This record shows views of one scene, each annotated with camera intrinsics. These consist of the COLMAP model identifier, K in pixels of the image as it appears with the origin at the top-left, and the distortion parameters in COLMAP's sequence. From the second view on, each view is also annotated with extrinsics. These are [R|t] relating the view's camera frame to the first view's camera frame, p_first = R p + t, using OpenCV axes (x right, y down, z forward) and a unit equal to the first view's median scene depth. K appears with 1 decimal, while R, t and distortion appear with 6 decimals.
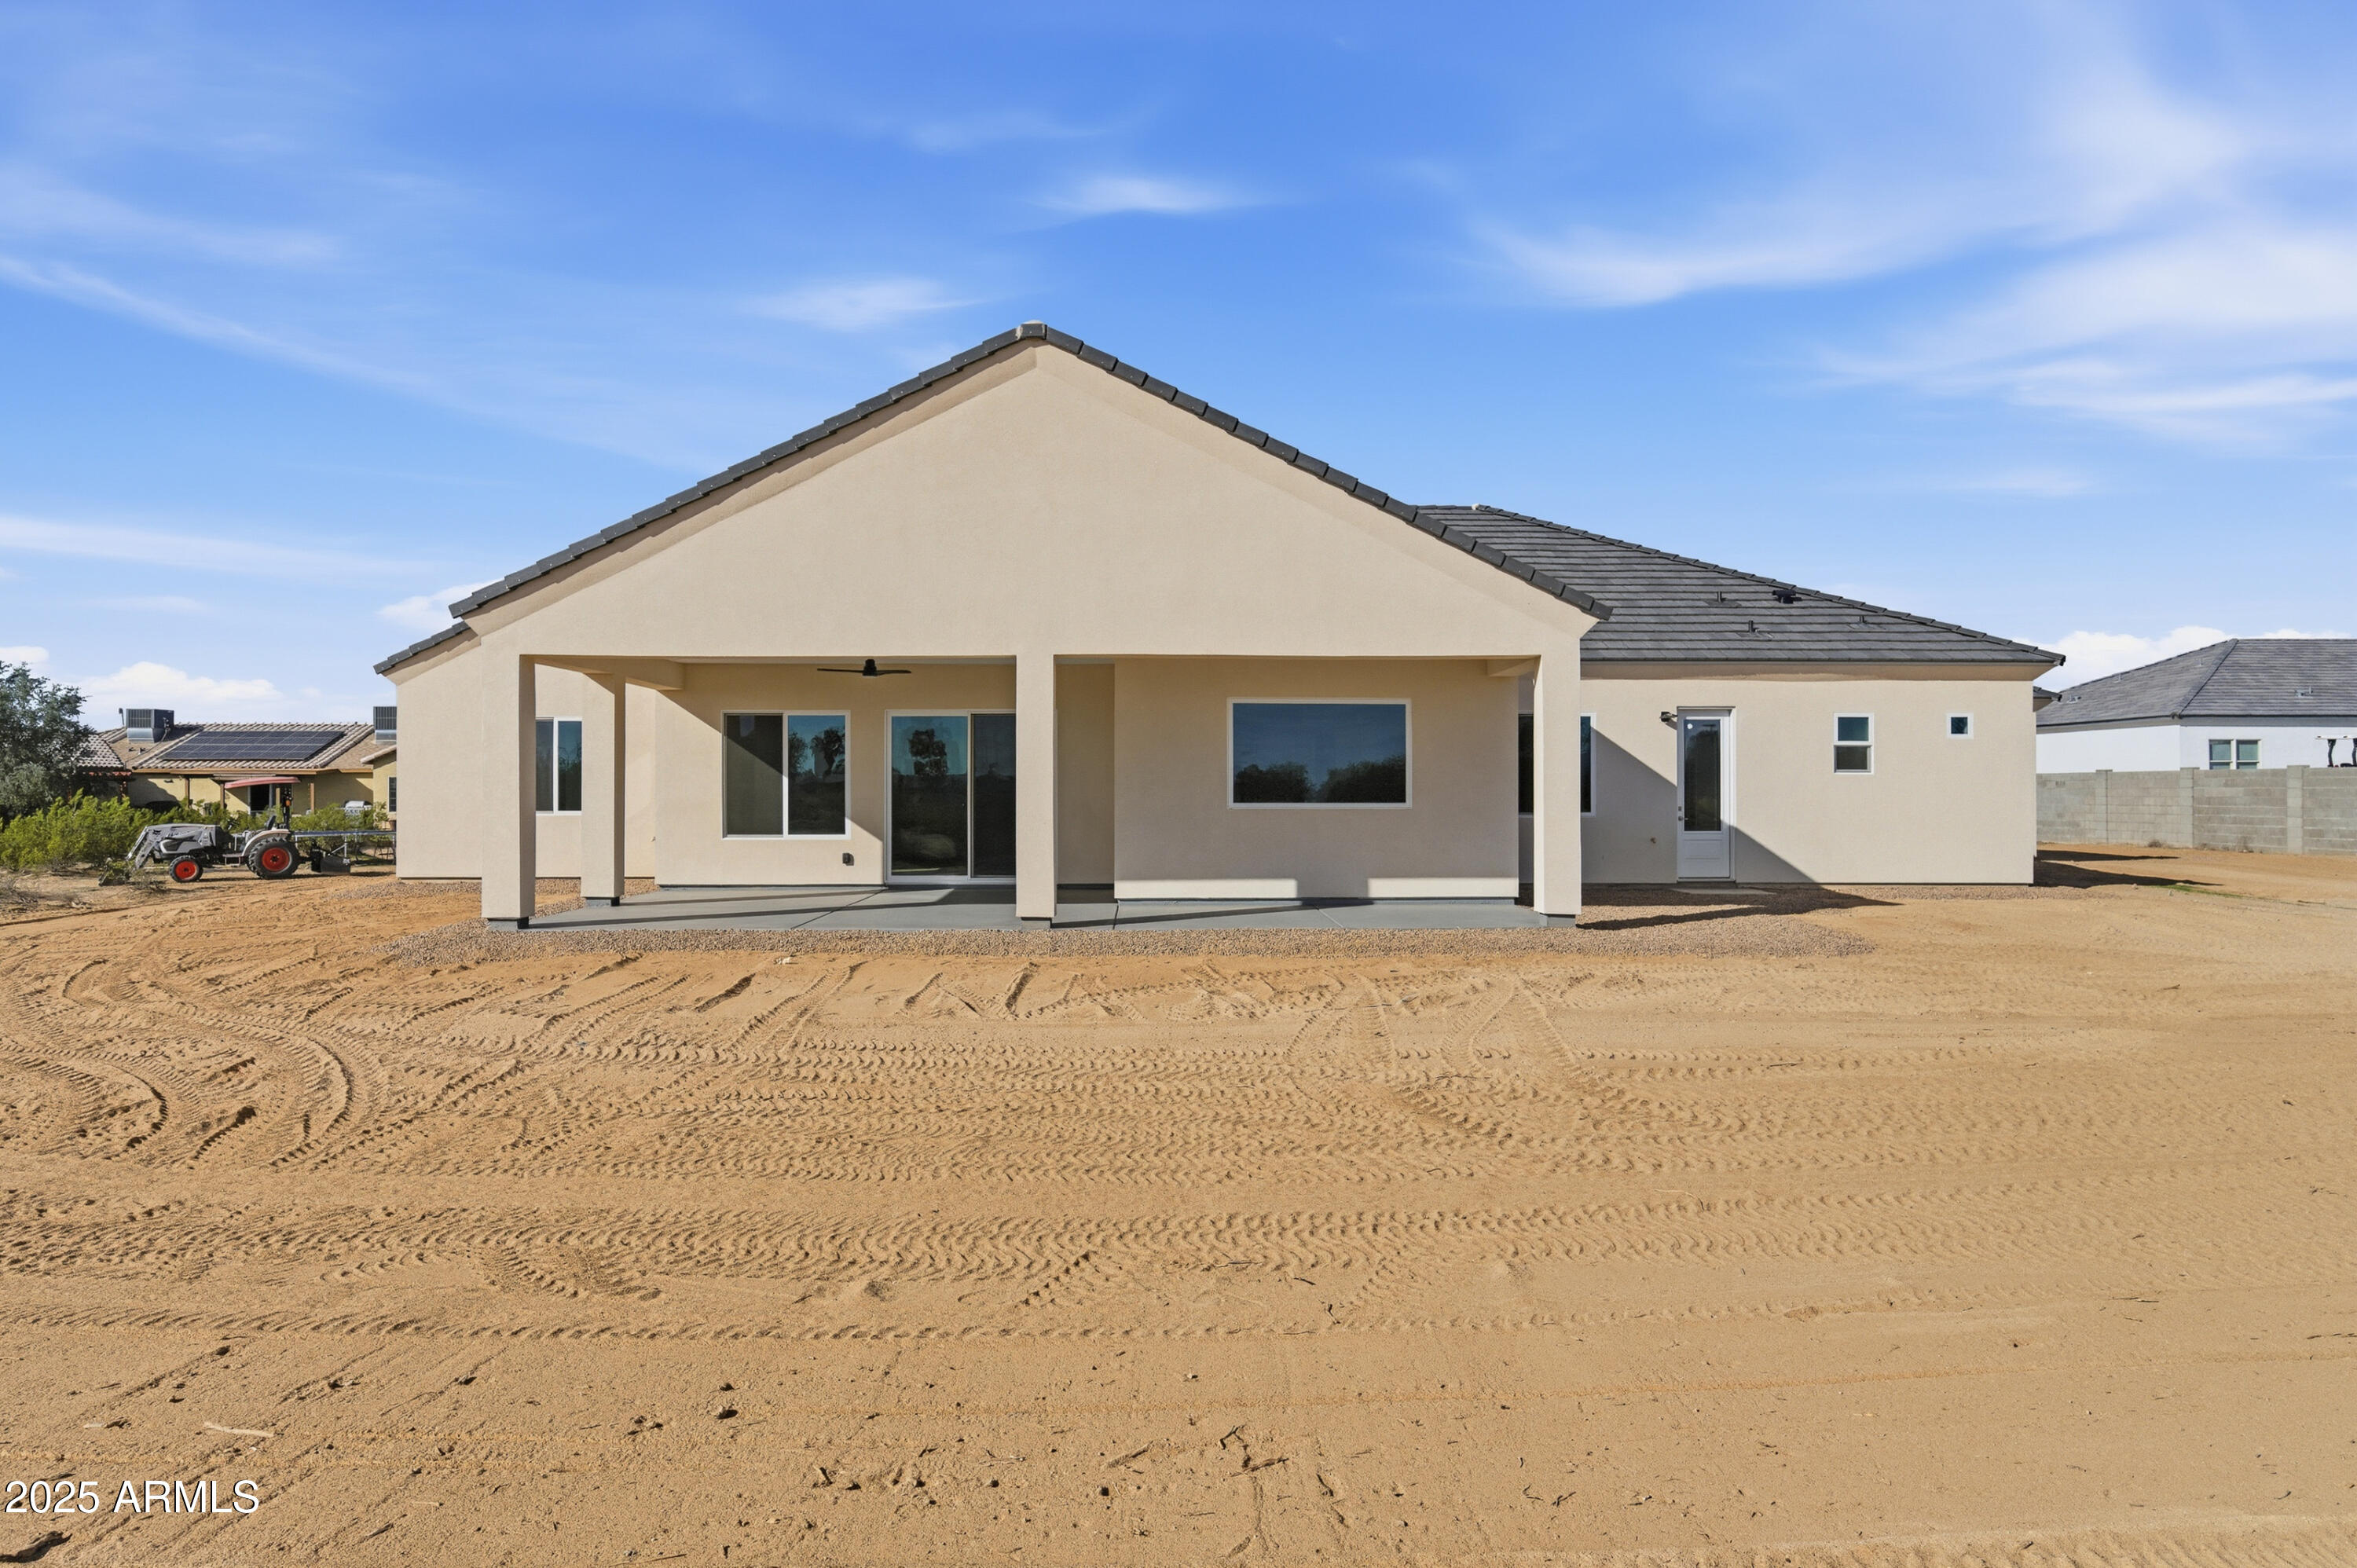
lens RADIAL K [[1508.2, 0, 1185.8], [0, 1508.2, 785.6], [0, 0, 1]] dist [-0.009278, 0.017123]
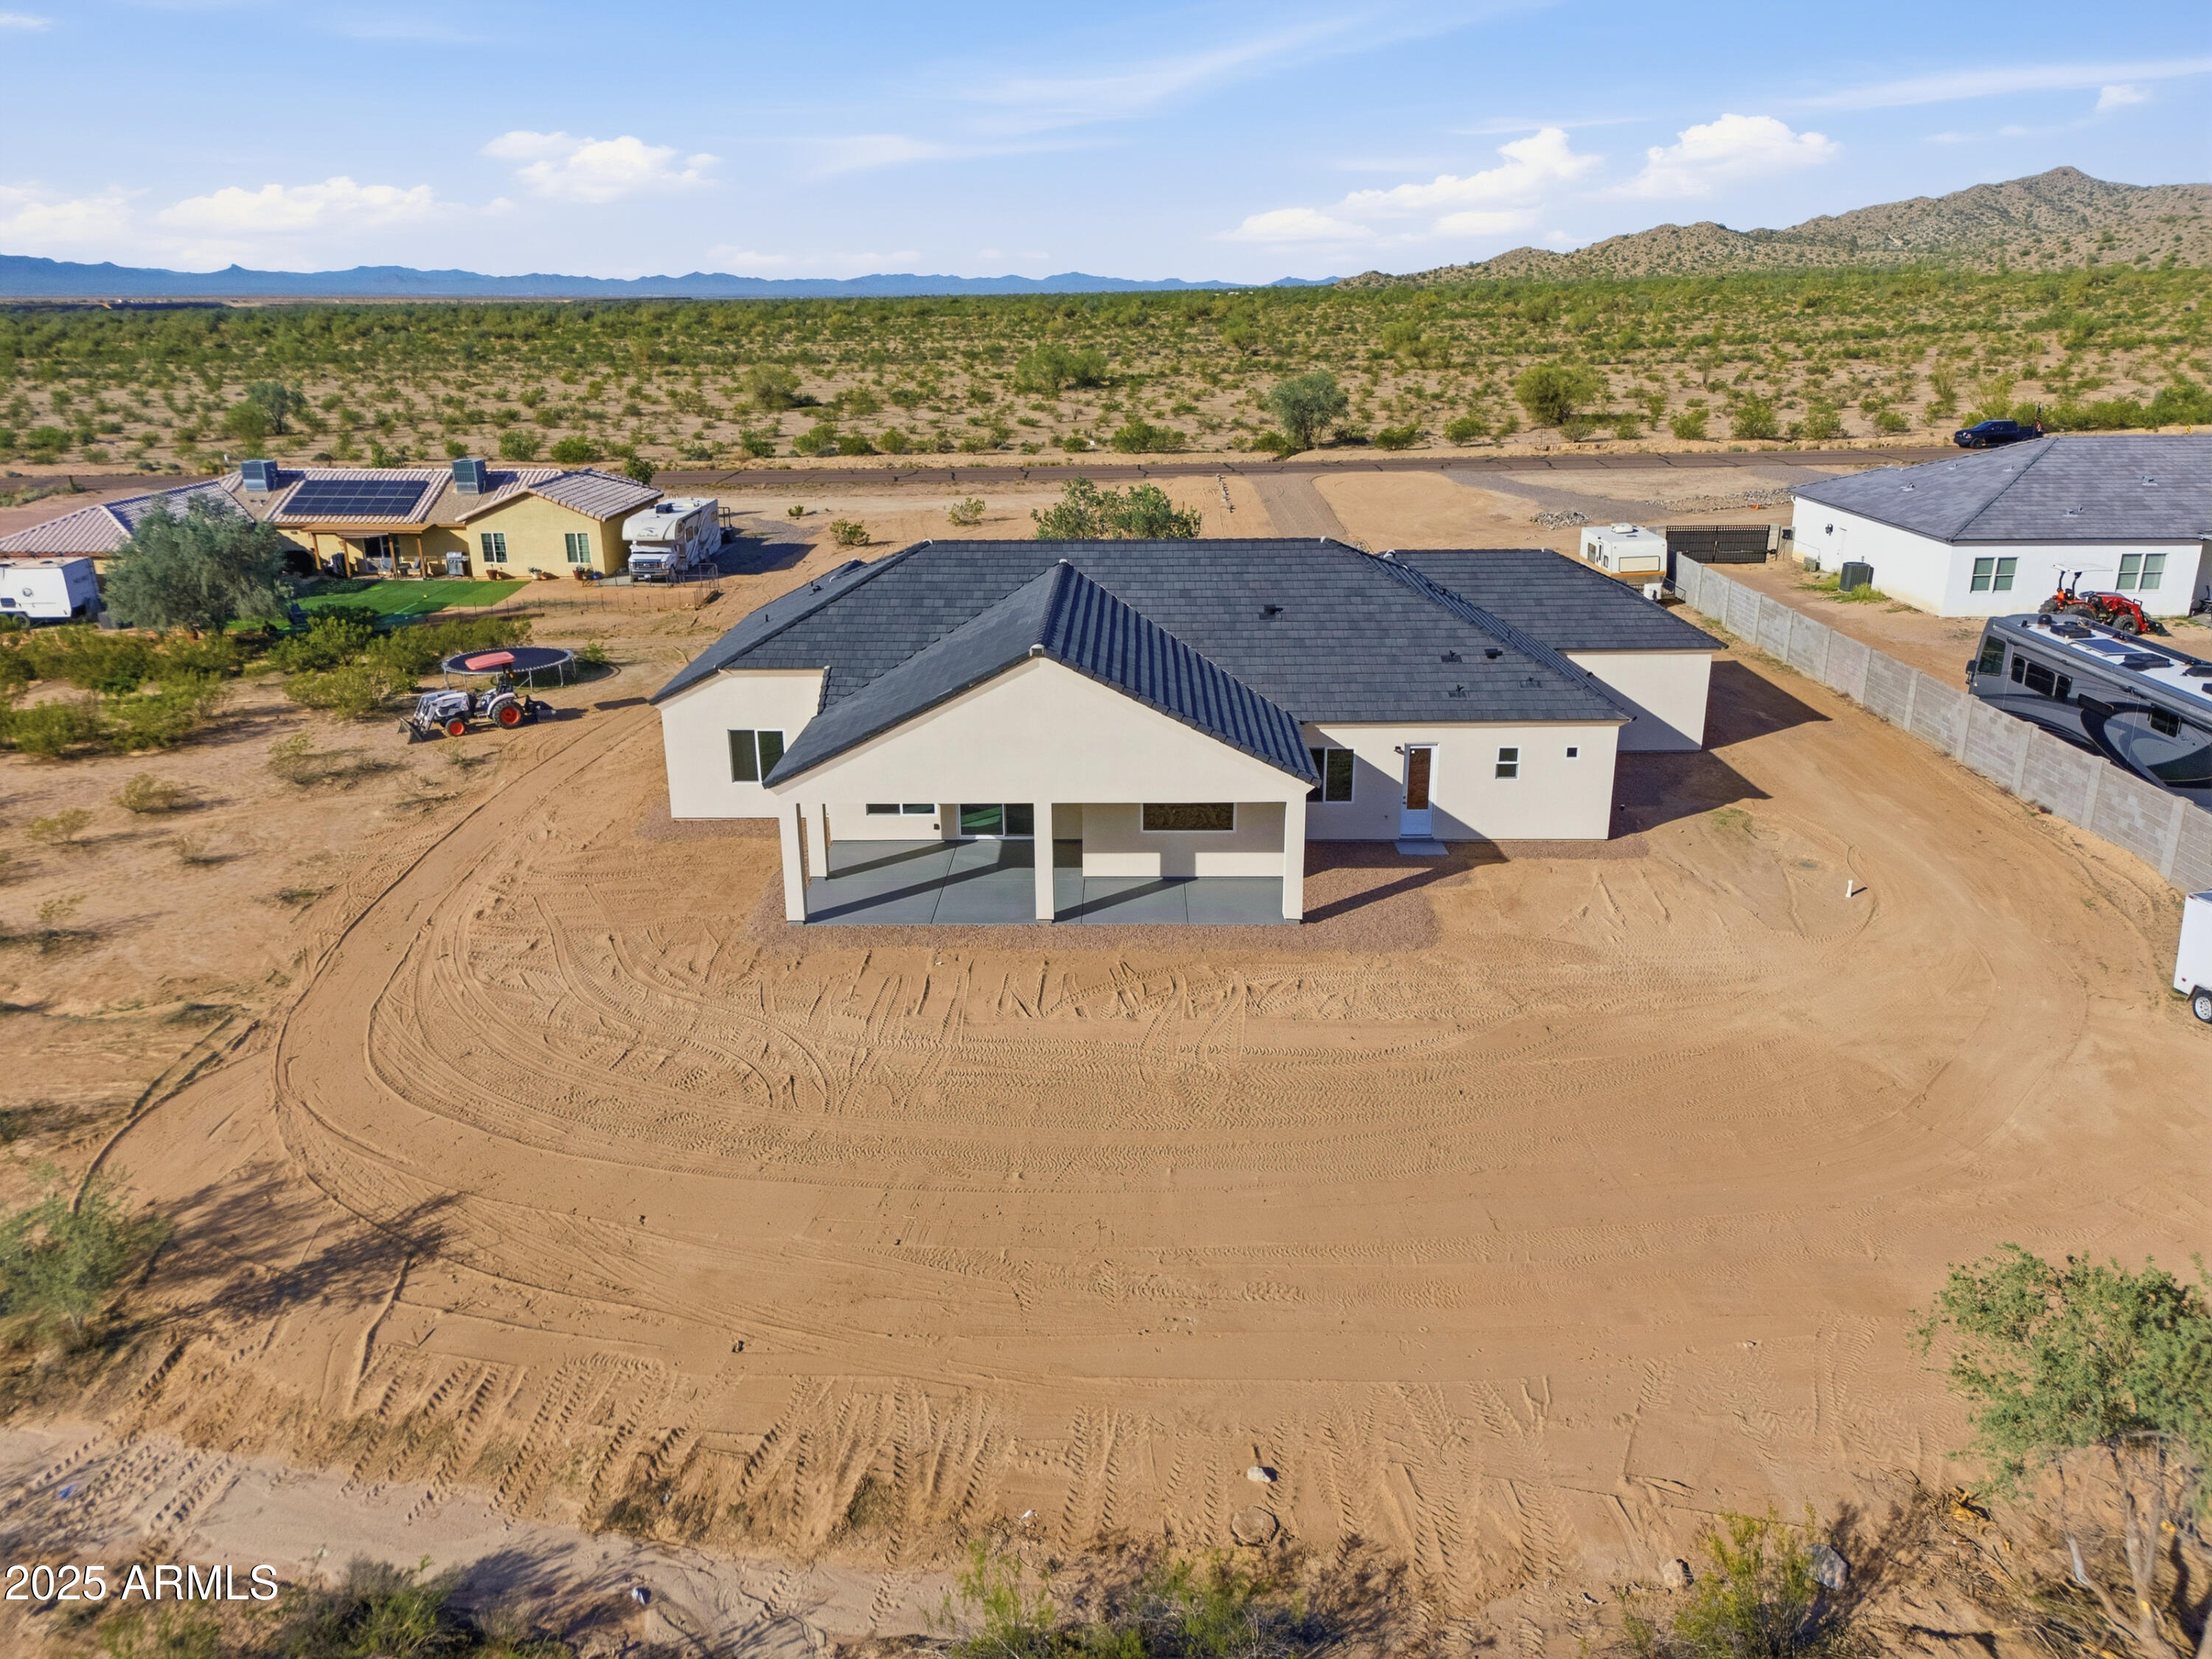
lens RADIAL K [[1632.6, 0, 1110.3], [0, 1632.6, 821.8], [0, 0, 1]] dist [0.061964, -0.048518]
pose [[0.999201, 0.005305, -0.039626, 0.087174], [0.007389, 0.949577, 0.313448, -0.798800], [0.039290, -0.313490, 0.948778, -1.186924]]
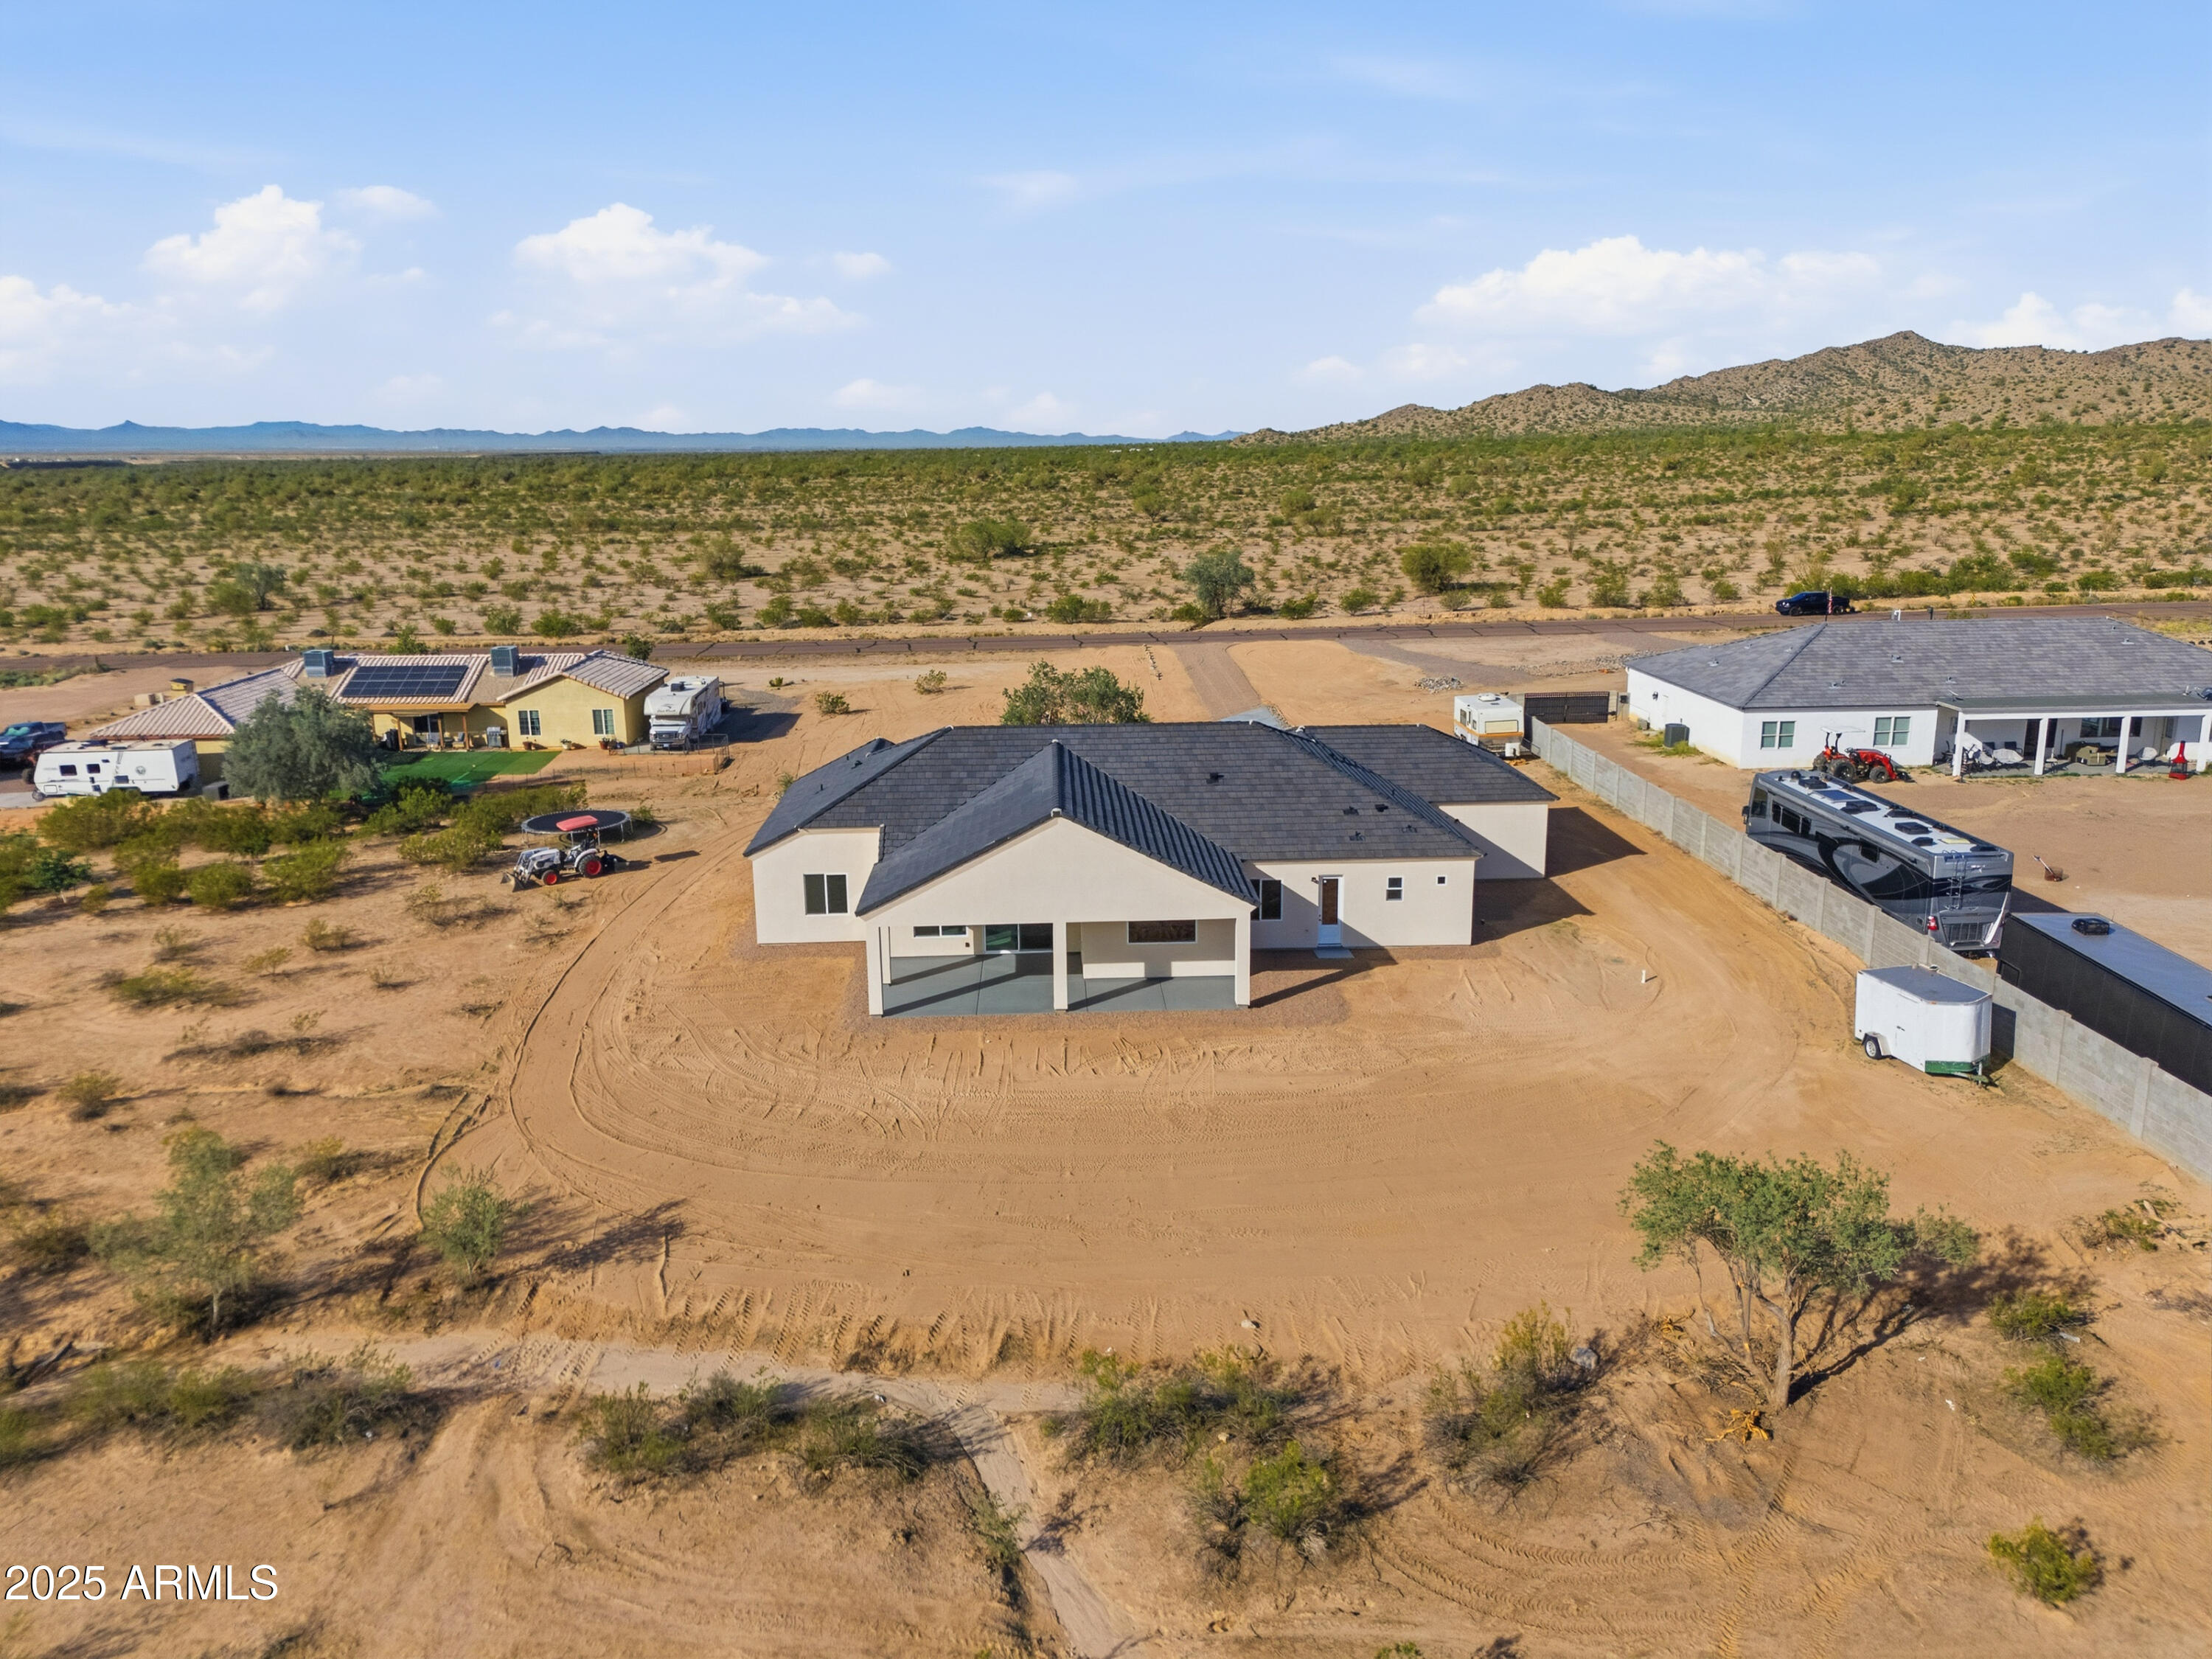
lens RADIAL K [[1632.6, 0, 1106.1], [0, 1632.6, 806.9], [0, 0, 1]] dist [0.061964, -0.048518]
pose [[0.999817, -0.013959, 0.013097, -0.050225], [0.010686, 0.974730, 0.223132, -1.030952], [-0.015881, -0.222951, 0.974700, -2.045801]]
